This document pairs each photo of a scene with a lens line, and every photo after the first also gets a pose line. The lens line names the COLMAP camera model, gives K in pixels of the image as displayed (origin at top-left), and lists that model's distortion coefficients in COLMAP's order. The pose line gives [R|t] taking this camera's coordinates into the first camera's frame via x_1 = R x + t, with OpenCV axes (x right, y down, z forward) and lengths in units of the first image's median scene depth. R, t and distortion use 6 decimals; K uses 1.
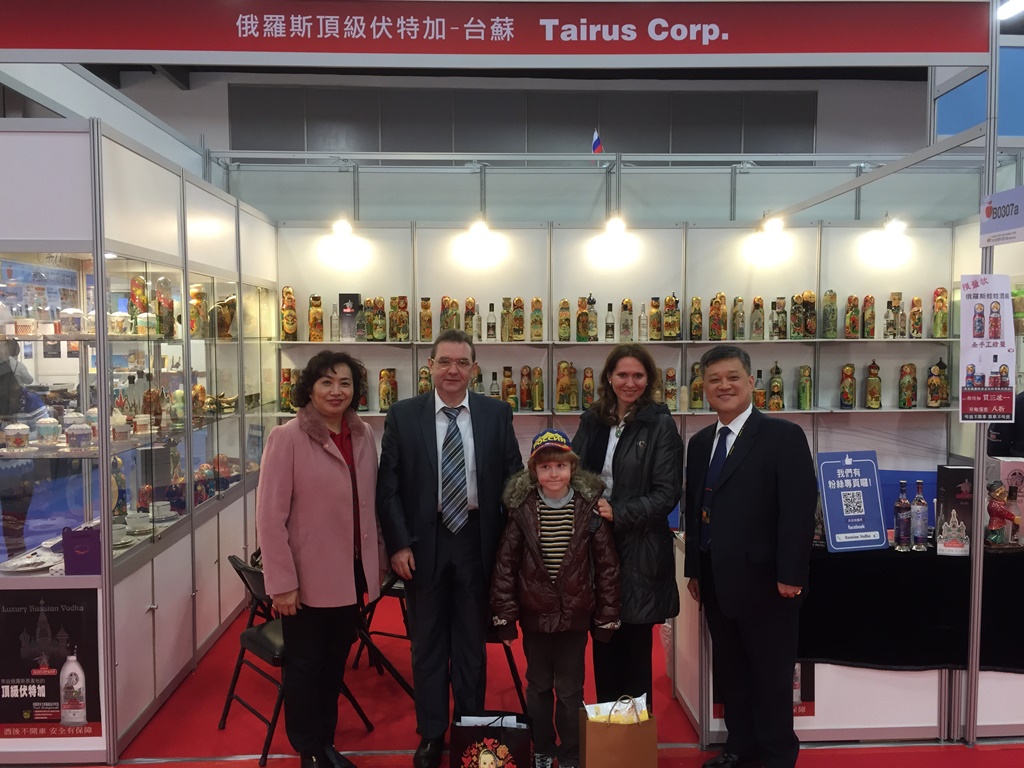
lens RADIAL K [[874.6, 0, 511.1], [0, 874.6, 383.5], [0, 0, 1]] dist [0.072695, -0.097478]
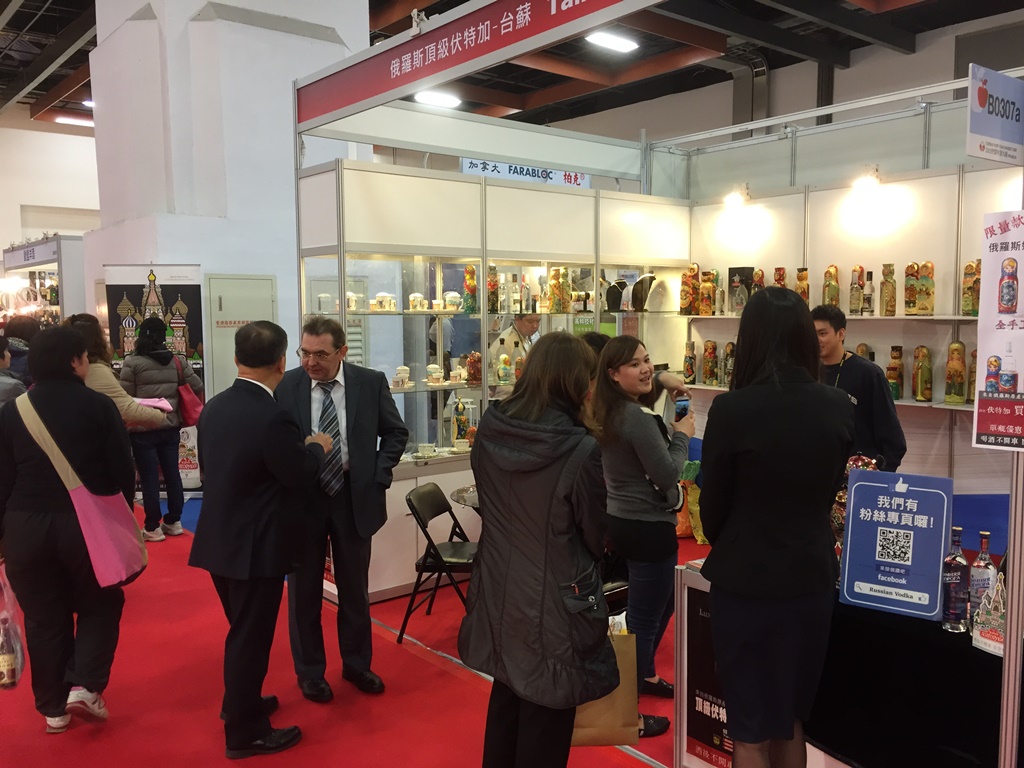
lens RADIAL K [[874.6, 0, 510.2], [0, 874.6, 386.6], [0, 0, 1]] dist [0.072695, -0.097478]
pose [[0.605318, 0.068099, -0.793065, 0.810306], [-0.041471, 0.997679, 0.054015, -0.019647], [0.794902, 0.000193, 0.606737, 0.343423]]
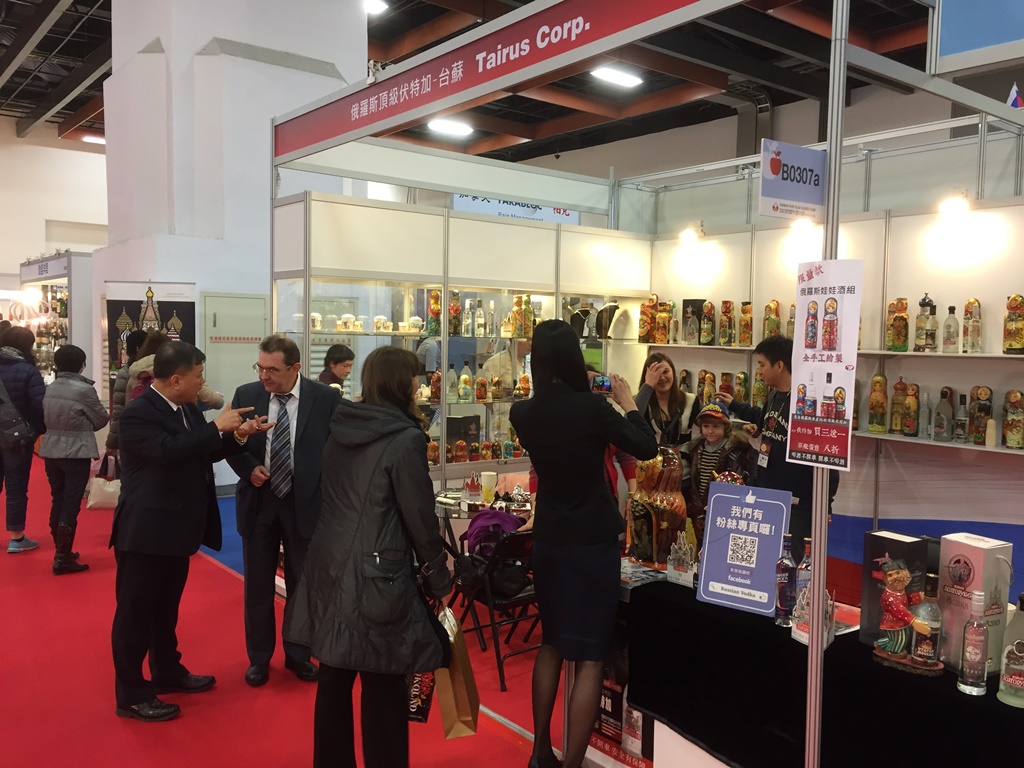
lens RADIAL K [[874.6, 0, 509.1], [0, 874.6, 388.0], [0, 0, 1]] dist [0.072695, -0.097478]
pose [[0.585176, 0.065156, -0.808285, 0.967042], [-0.069286, 0.997139, 0.030218, -0.023728], [0.807941, 0.038319, 0.588016, 0.373368]]
